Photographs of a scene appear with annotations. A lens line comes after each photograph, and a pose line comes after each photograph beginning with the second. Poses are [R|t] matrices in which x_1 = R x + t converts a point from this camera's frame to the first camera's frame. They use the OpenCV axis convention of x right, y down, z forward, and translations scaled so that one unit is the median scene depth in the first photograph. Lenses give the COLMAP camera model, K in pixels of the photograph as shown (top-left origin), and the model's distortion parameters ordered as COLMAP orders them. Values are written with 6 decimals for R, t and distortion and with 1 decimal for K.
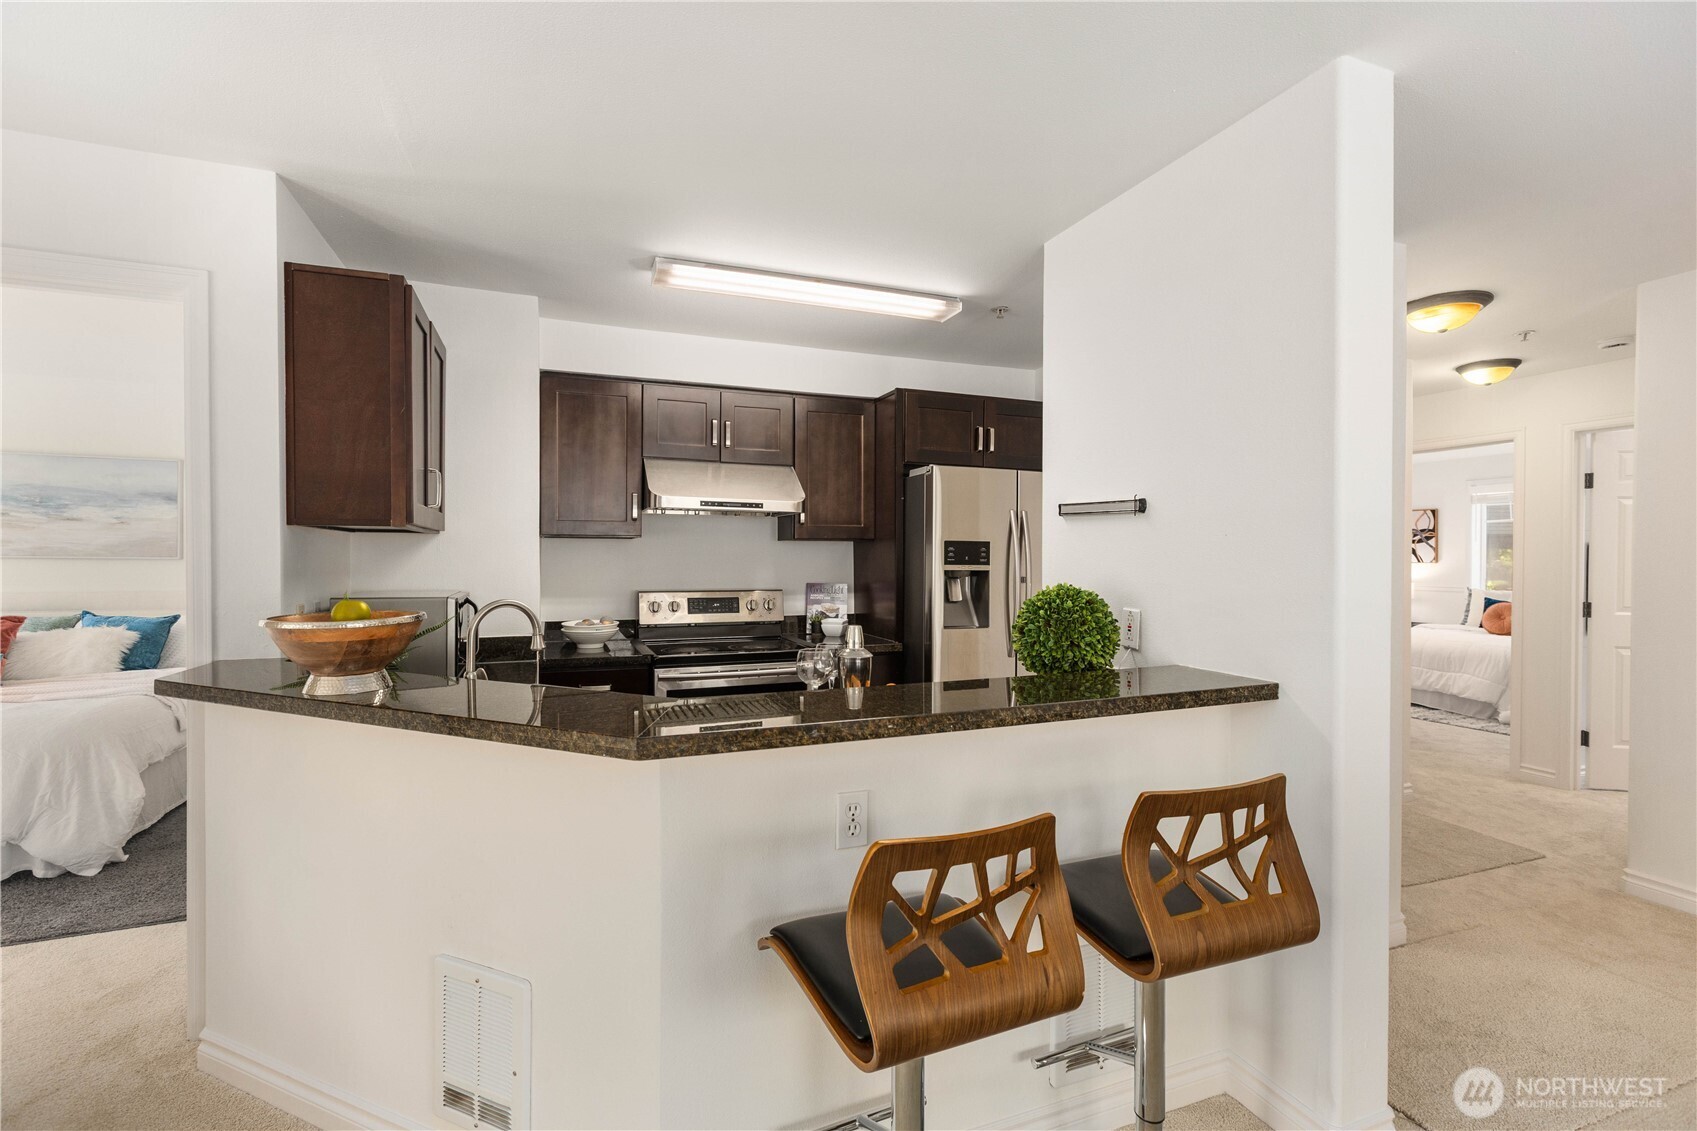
lens RADIAL K [[756.1, 0, 843.3], [0, 756.1, 557.1], [0, 0, 1]] dist [-0.003216, -0.000603]
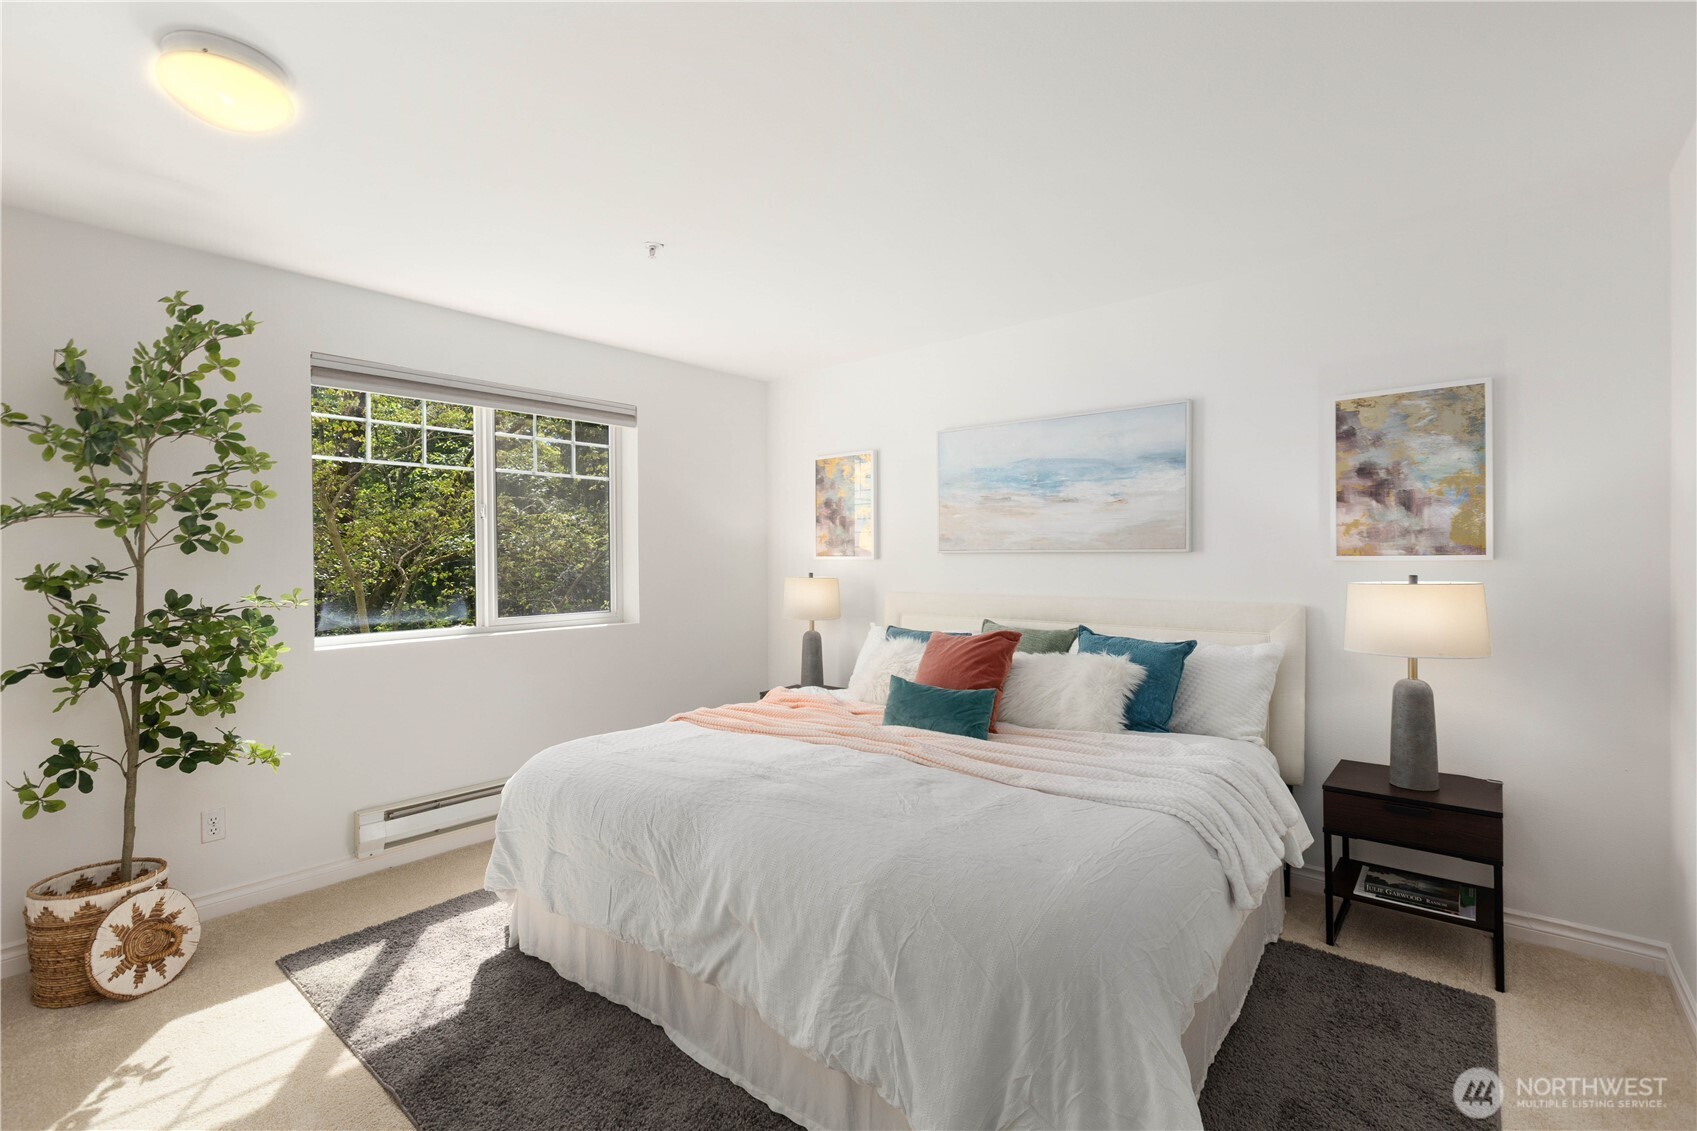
lens RADIAL K [[756.1, 0, 843.3], [0, 756.1, 557.1], [0, 0, 1]] dist [-0.003216, -0.000603]
pose [[0.464267, -0.002938, -0.885690, -0.484207], [0.005503, 0.999985, -0.000433, 0.005790], [0.885678, -0.004673, 0.464276, 0.474412]]
